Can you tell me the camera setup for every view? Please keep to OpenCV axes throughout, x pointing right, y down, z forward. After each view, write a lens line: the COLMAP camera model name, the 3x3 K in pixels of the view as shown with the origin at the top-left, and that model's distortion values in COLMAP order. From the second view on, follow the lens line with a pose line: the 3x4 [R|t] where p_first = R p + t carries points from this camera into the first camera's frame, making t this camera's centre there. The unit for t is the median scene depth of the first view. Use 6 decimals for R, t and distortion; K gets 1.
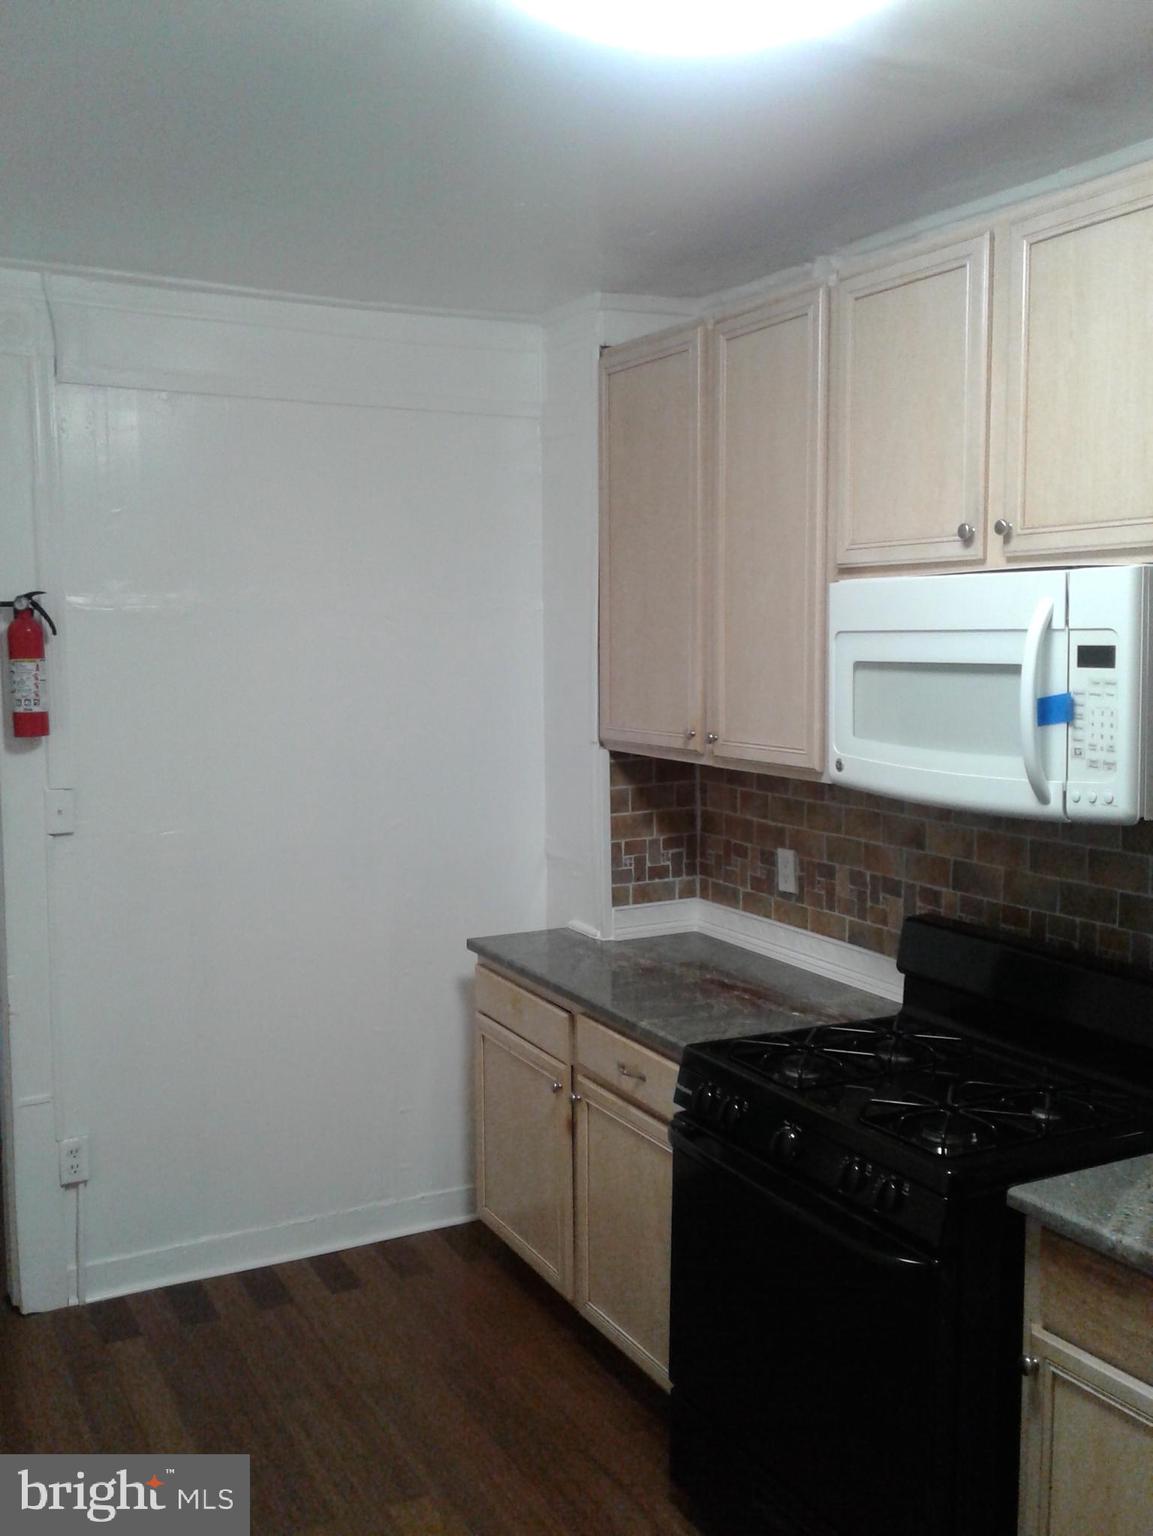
lens RADIAL K [[1421.8, 0, 576.5], [0, 1421.8, 768.0], [0, 0, 1]] dist [0.028746, -0.006514]
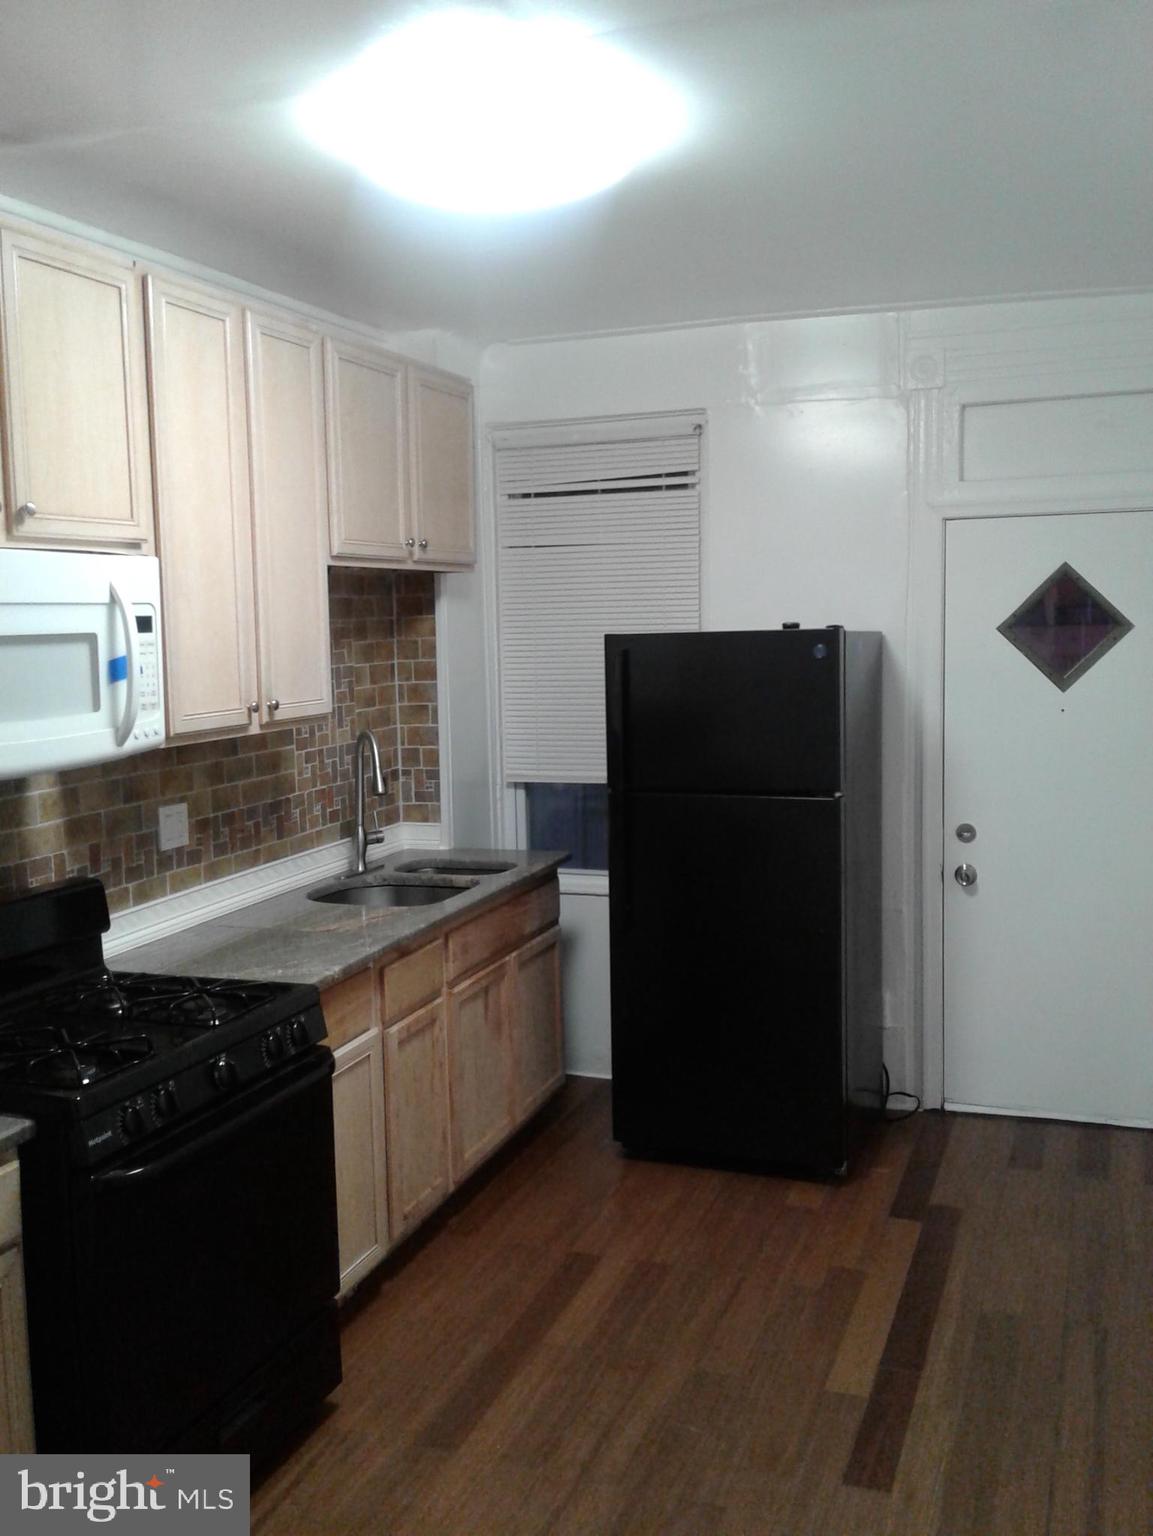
lens RADIAL K [[1421.8, 0, 576.5], [0, 1421.8, 768.0], [0, 0, 1]] dist [0.028746, -0.006514]
pose [[-0.658857, -0.083460, 0.747624, -0.861947], [0.094801, 0.976692, 0.192576, -0.159738], [-0.746271, 0.197756, -0.635588, 1.526131]]
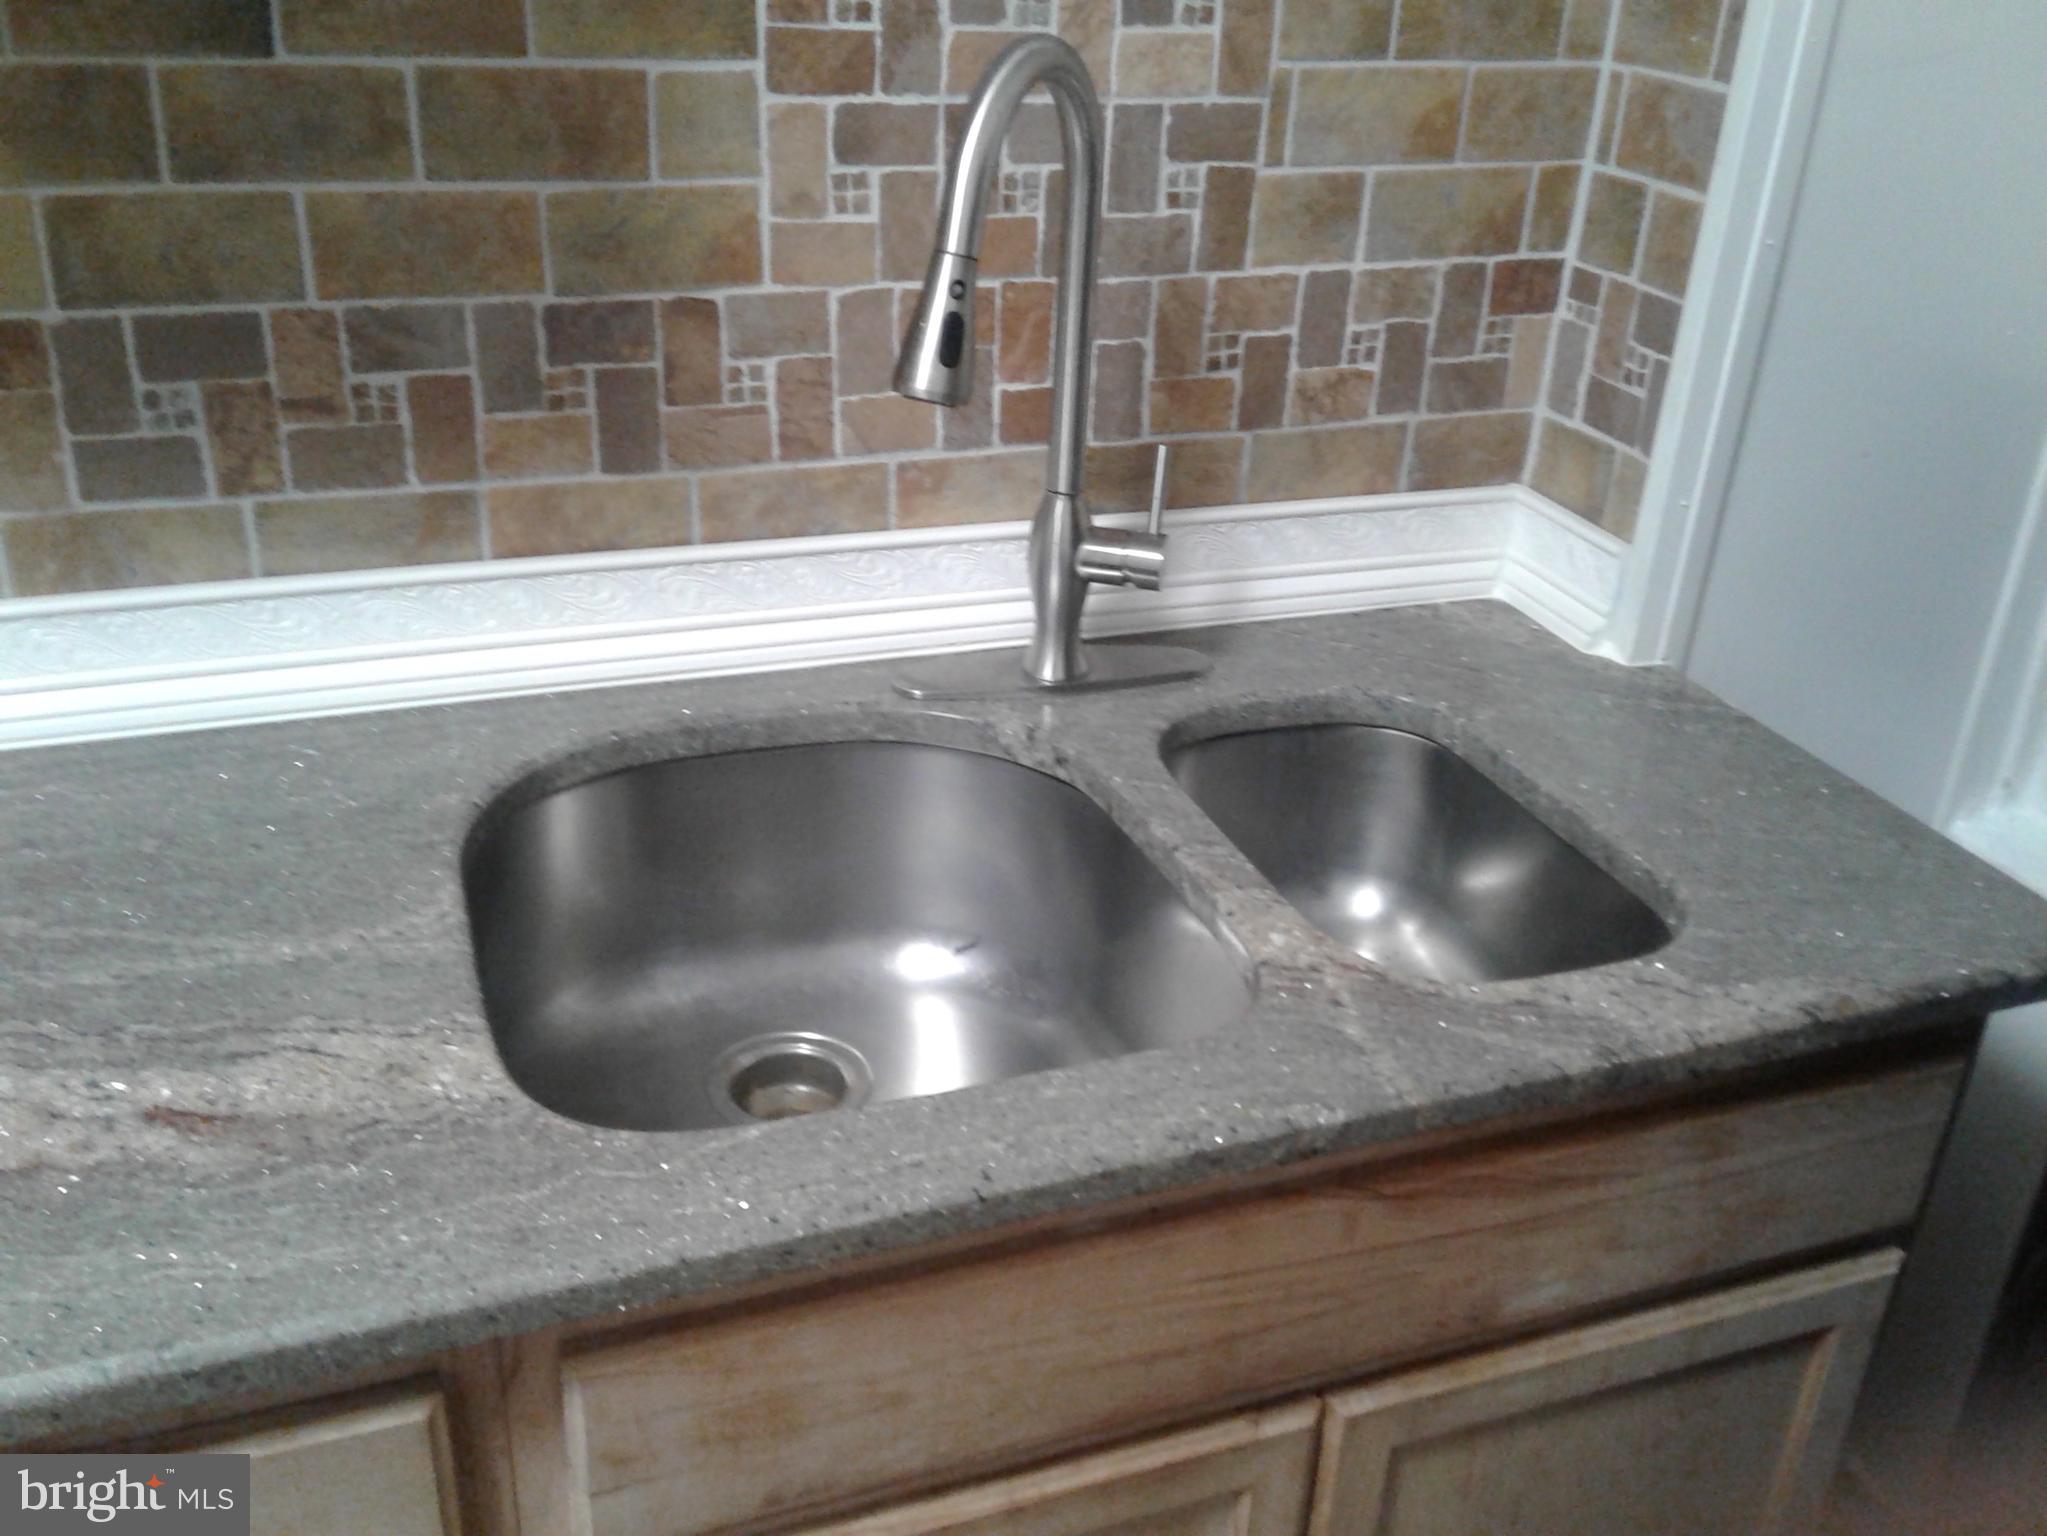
lens RADIAL K [[1894.8, 0, 1023.5], [0, 1894.8, 768.0], [0, 0, 1]] dist [0.028746, -0.006514]
pose [[0.142071, -0.448725, 0.882305, -0.132907], [0.061895, 0.893629, 0.444517, 0.000749], [-0.987919, -0.008543, 0.154732, 0.801712]]
